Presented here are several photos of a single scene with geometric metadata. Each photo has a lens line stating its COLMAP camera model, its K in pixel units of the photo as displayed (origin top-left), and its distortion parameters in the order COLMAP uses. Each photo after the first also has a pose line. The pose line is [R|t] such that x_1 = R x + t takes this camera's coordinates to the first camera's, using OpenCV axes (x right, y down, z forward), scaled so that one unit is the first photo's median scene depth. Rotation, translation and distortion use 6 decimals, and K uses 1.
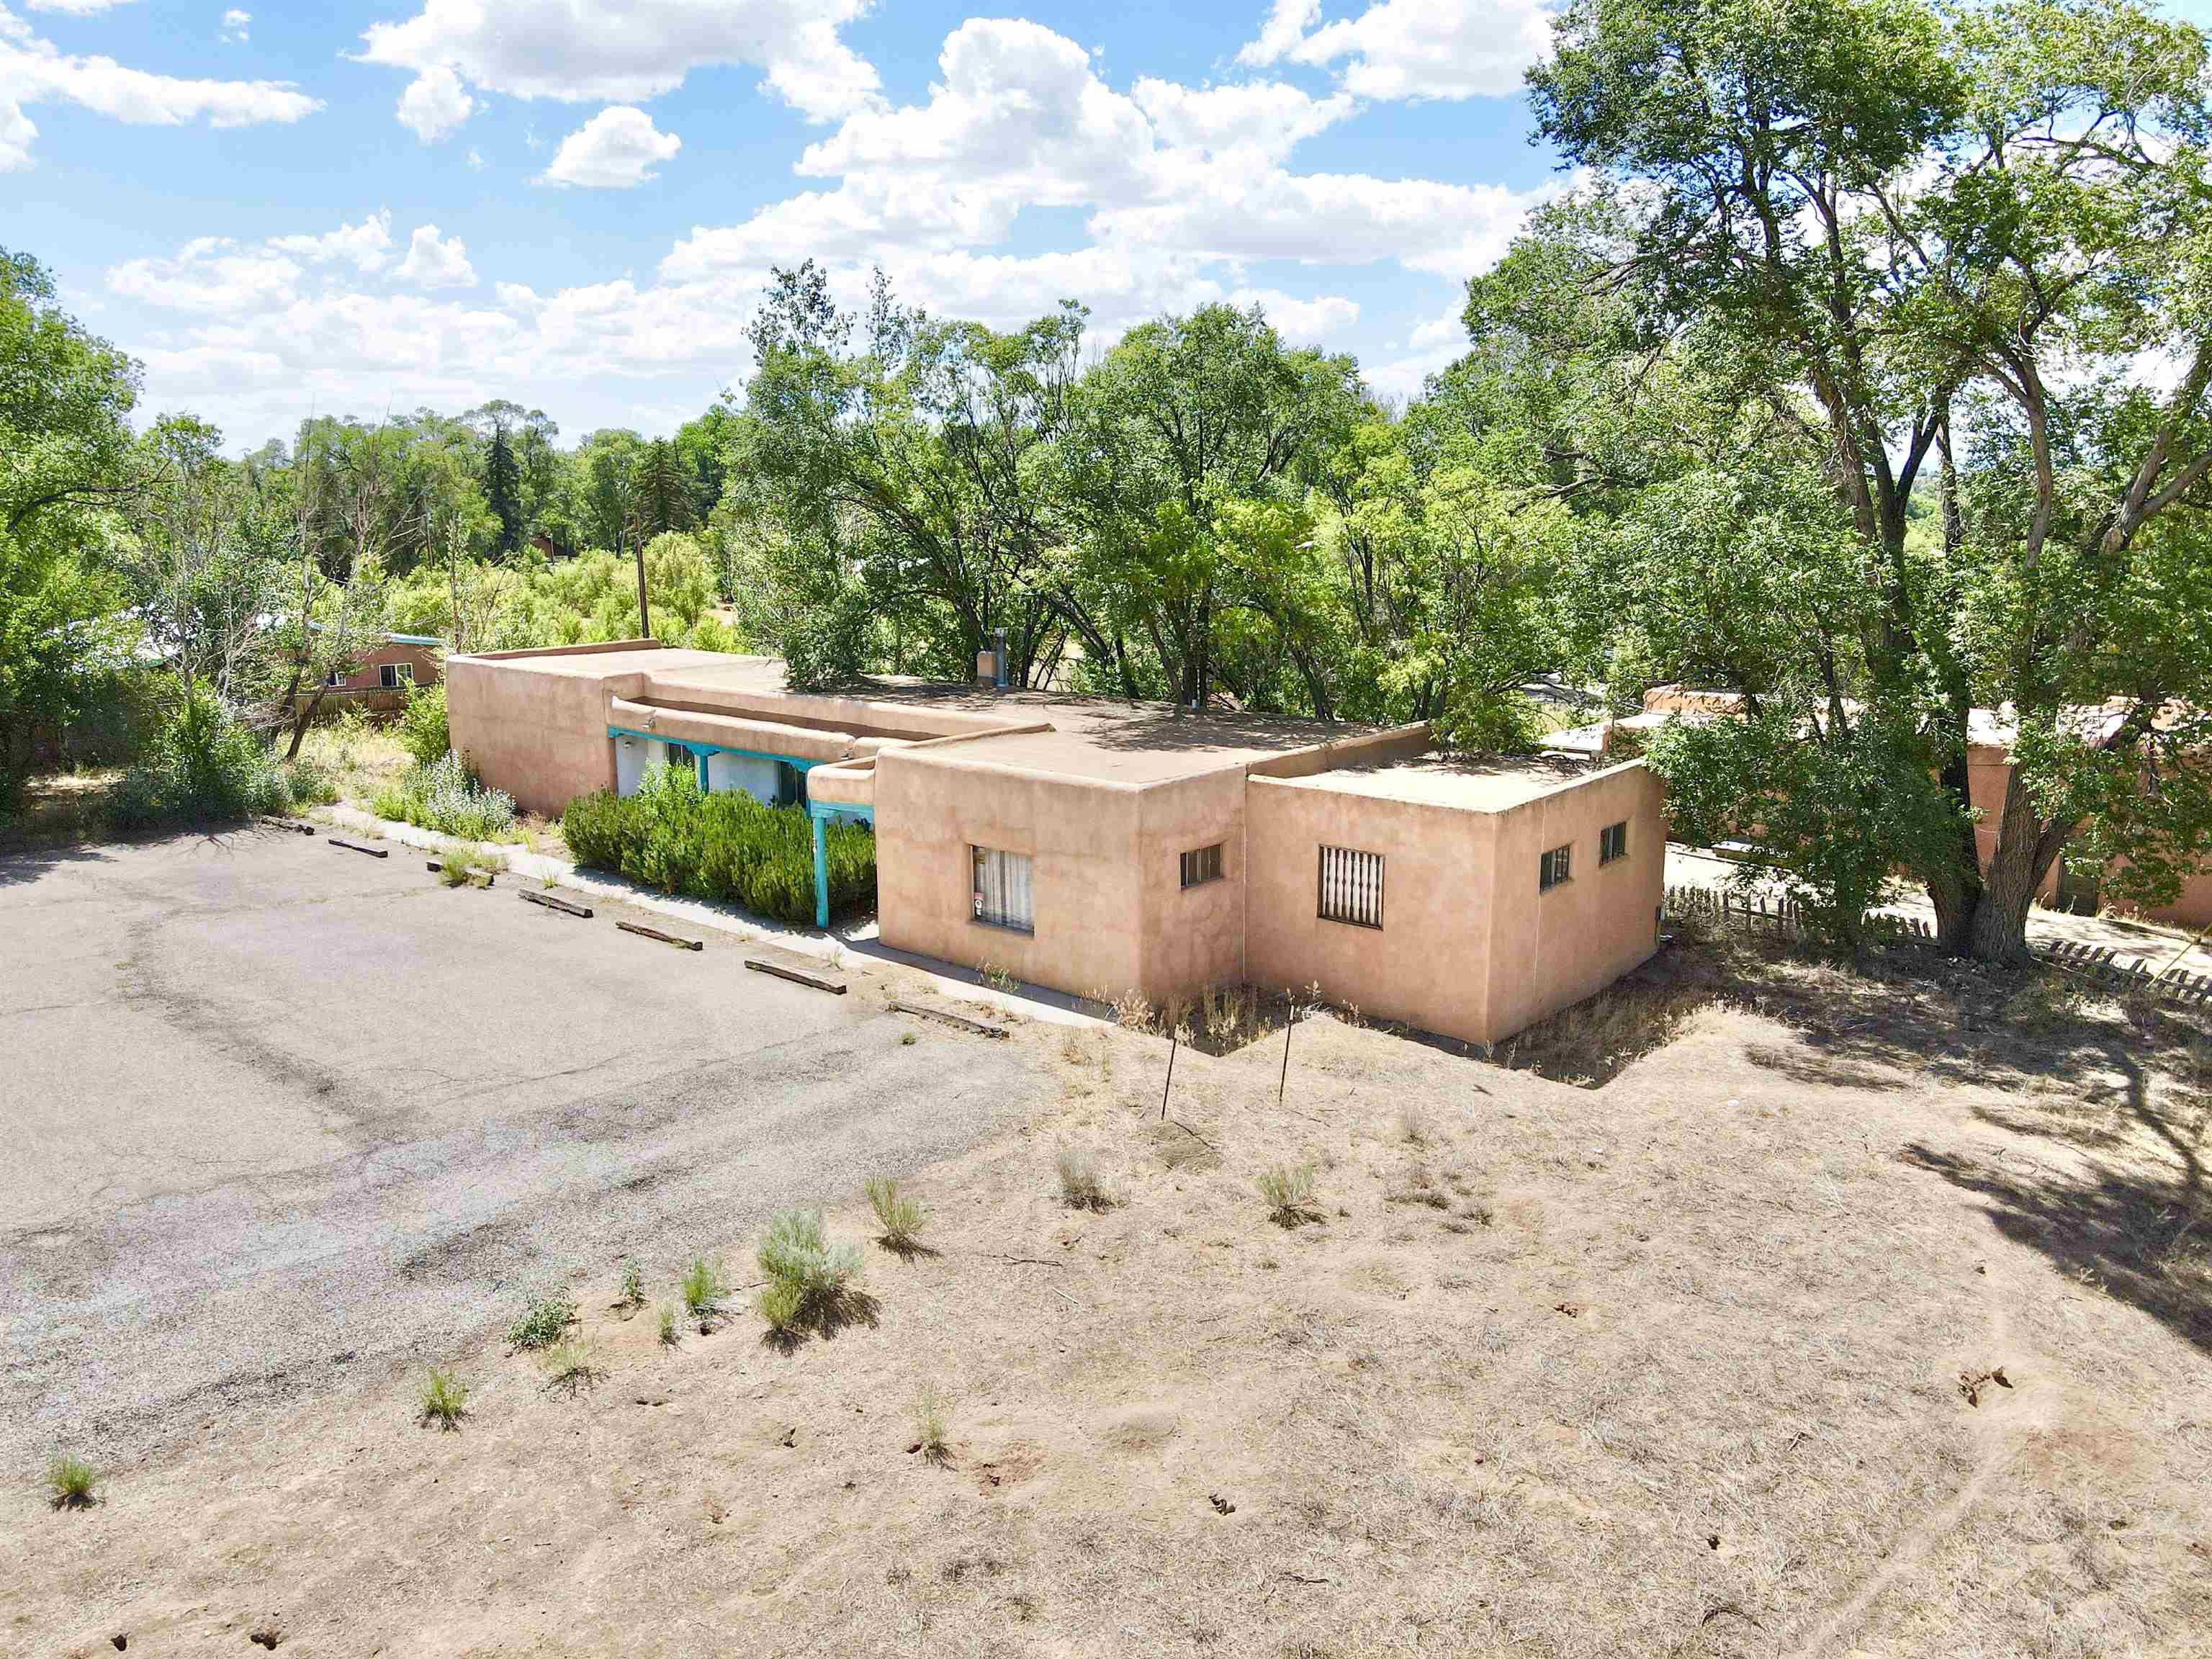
lens RADIAL K [[1619.2, 0, 1107.0], [0, 1619.2, 831.6], [0, 0, 1]] dist [0.002944, 0.019550]
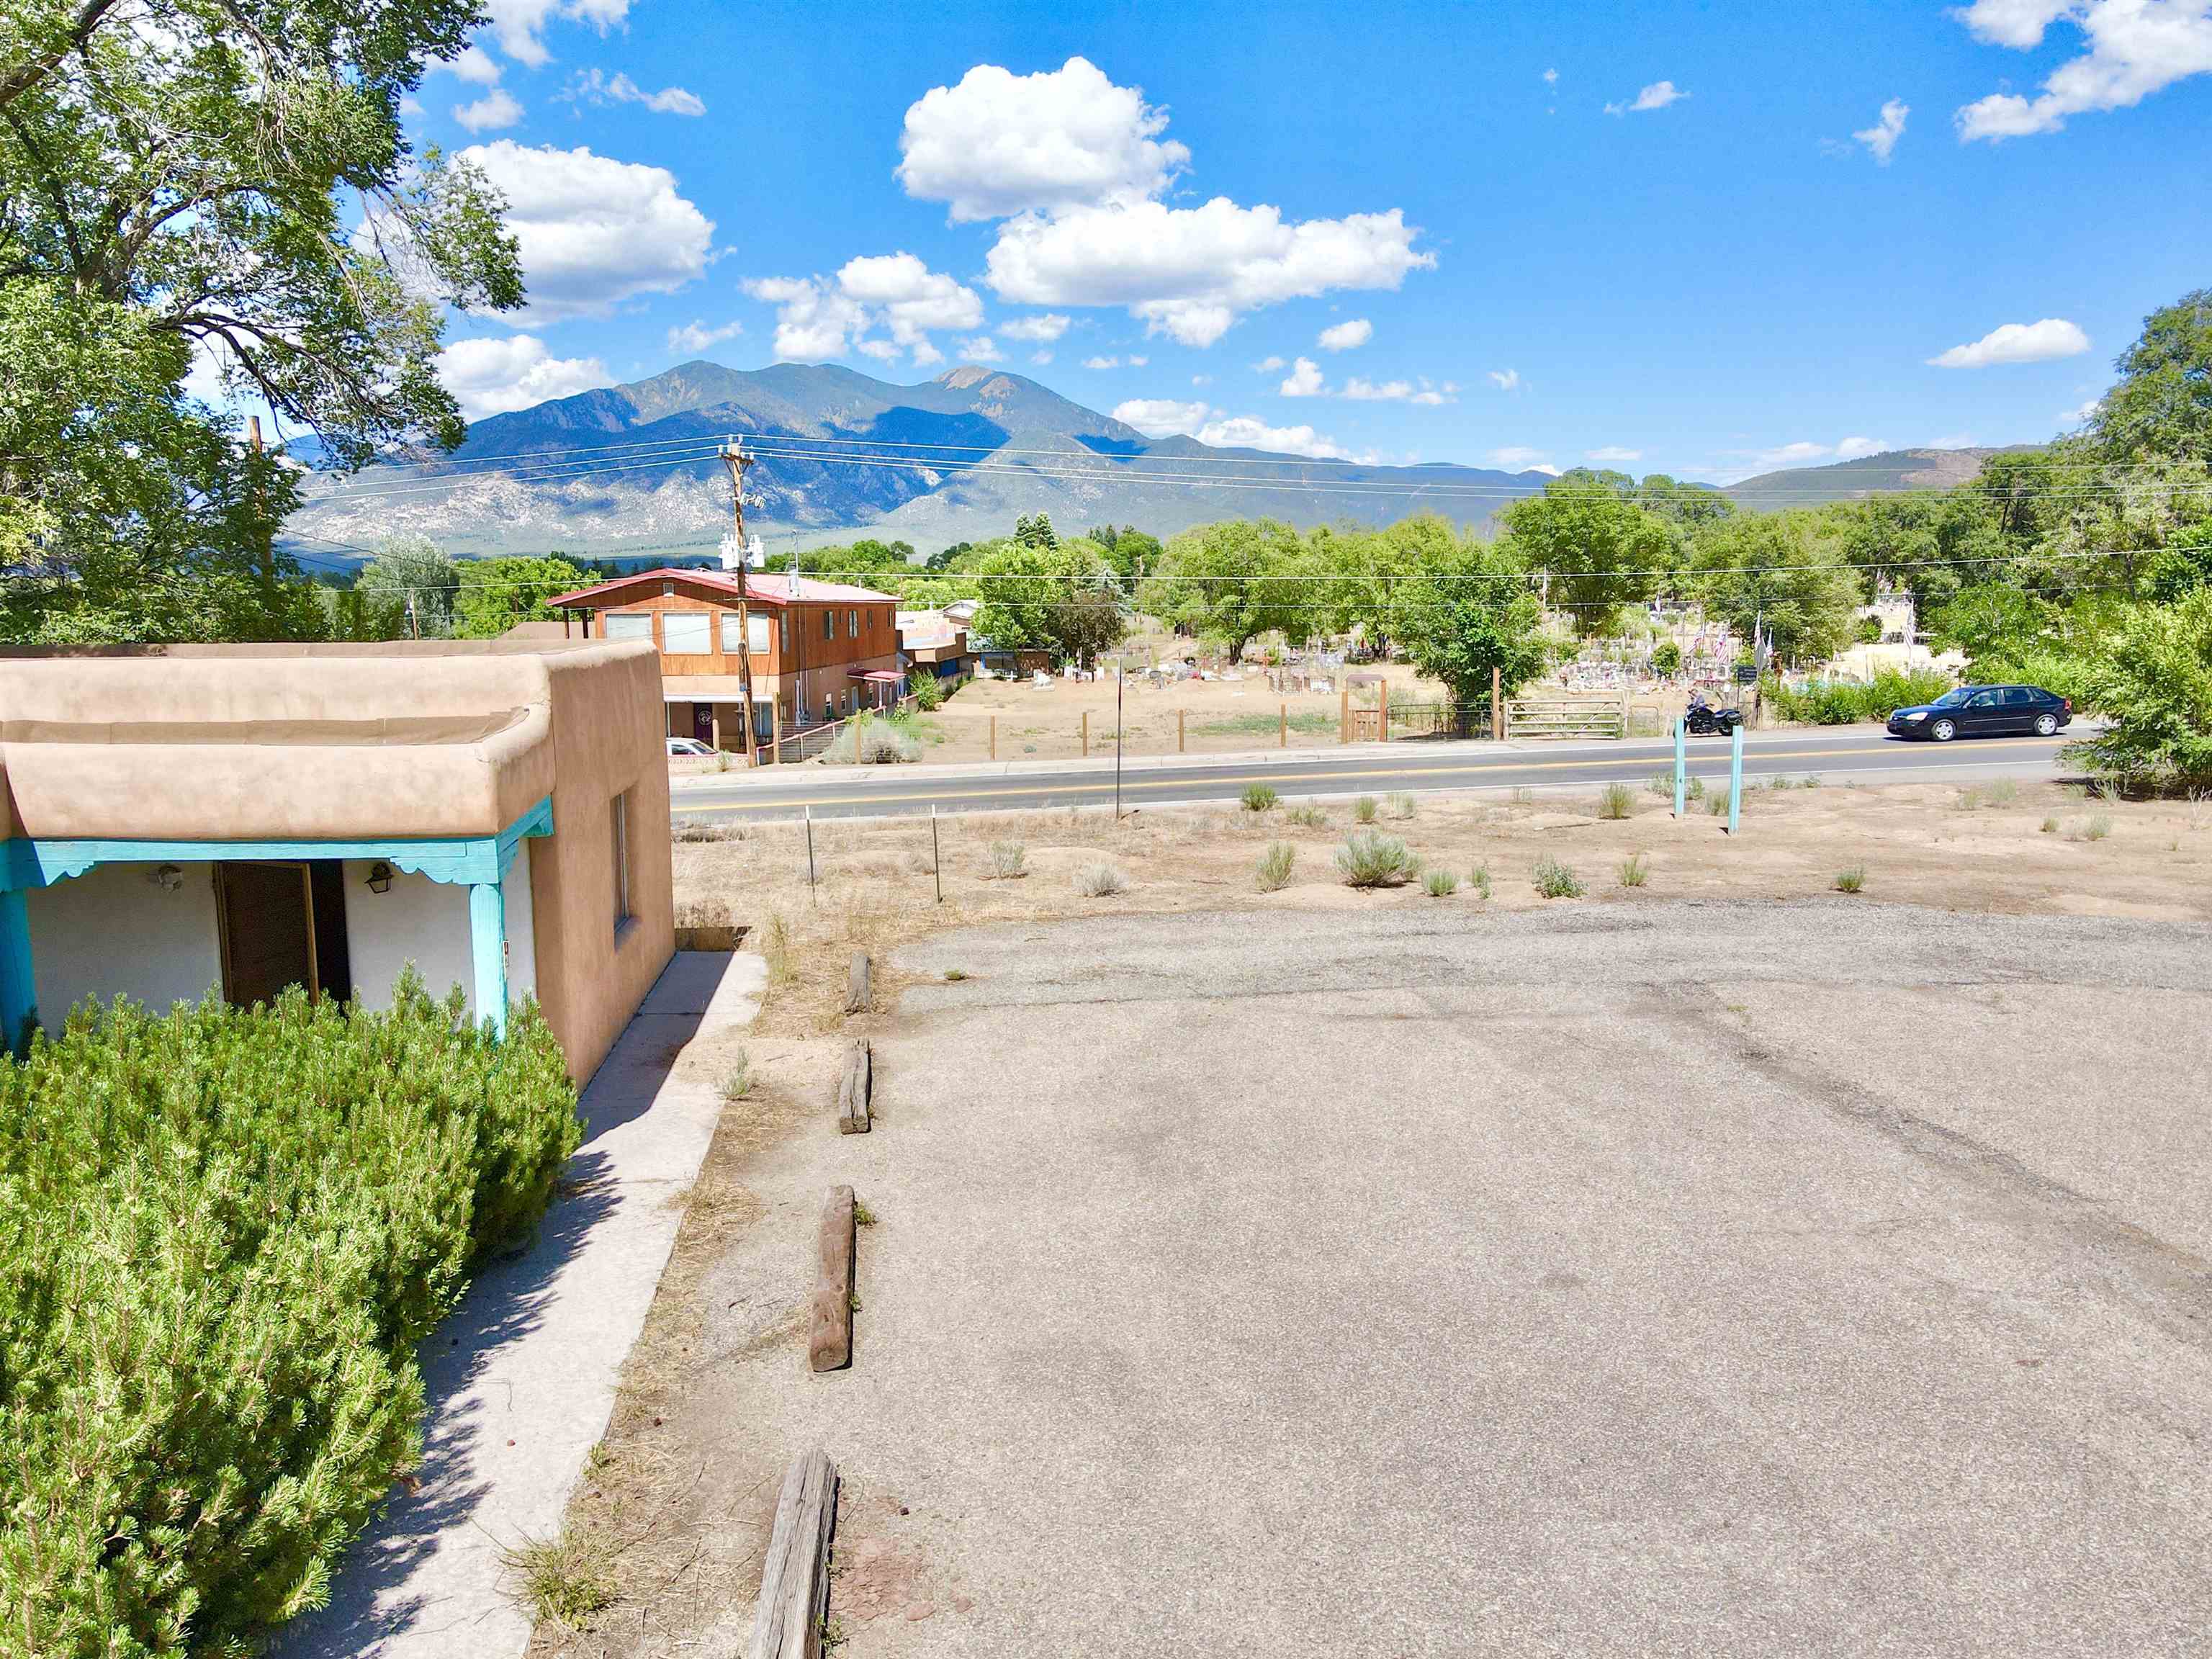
lens RADIAL K [[1619.2, 0, 1100.4], [0, 1619.2, 817.6], [0, 0, 1]] dist [0.002944, 0.019550]
pose [[-0.734449, -0.075104, 0.674495, -0.602352], [0.151947, 0.950430, 0.271283, -0.117288], [-0.661435, 0.301732, -0.686631, 1.324658]]
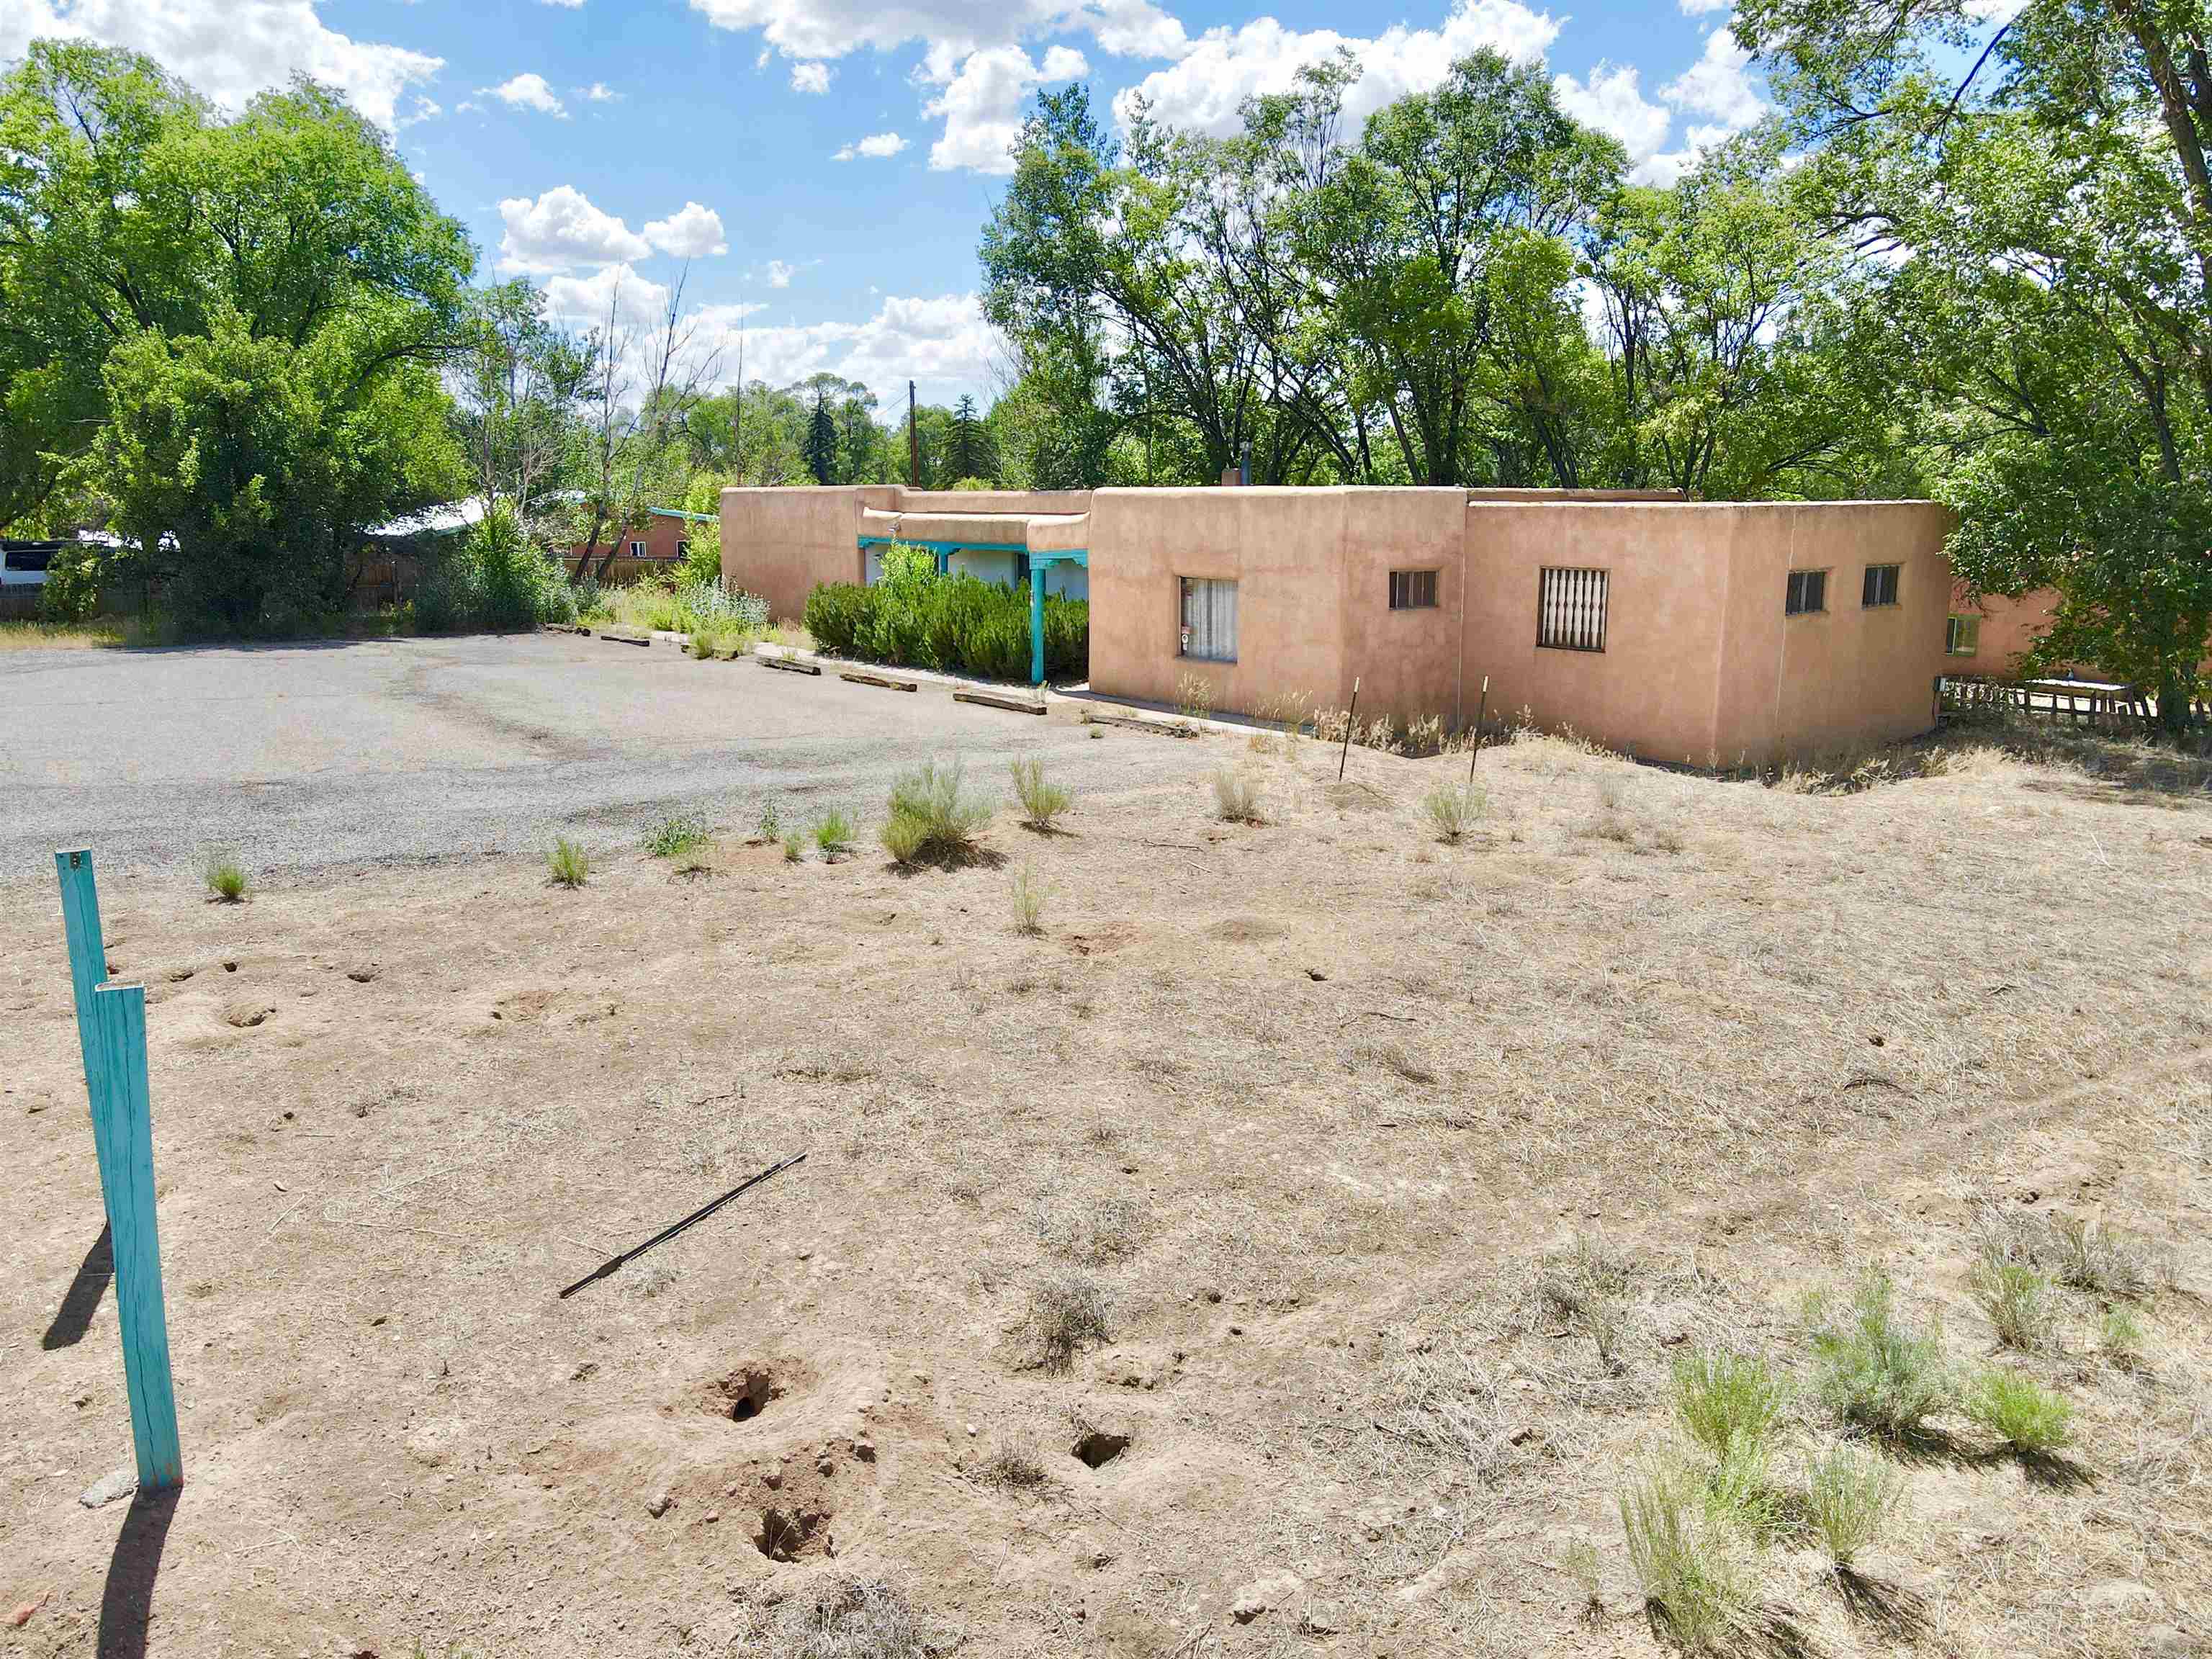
lens RADIAL K [[1619.2, 0, 1109.2], [0, 1619.2, 822.4], [0, 0, 1]] dist [0.002944, 0.019550]
pose [[0.982731, 0.040976, -0.180447, 0.060310], [-0.042764, 0.999067, -0.006031, 0.172562], [0.180031, 0.013643, 0.983566, 0.031306]]
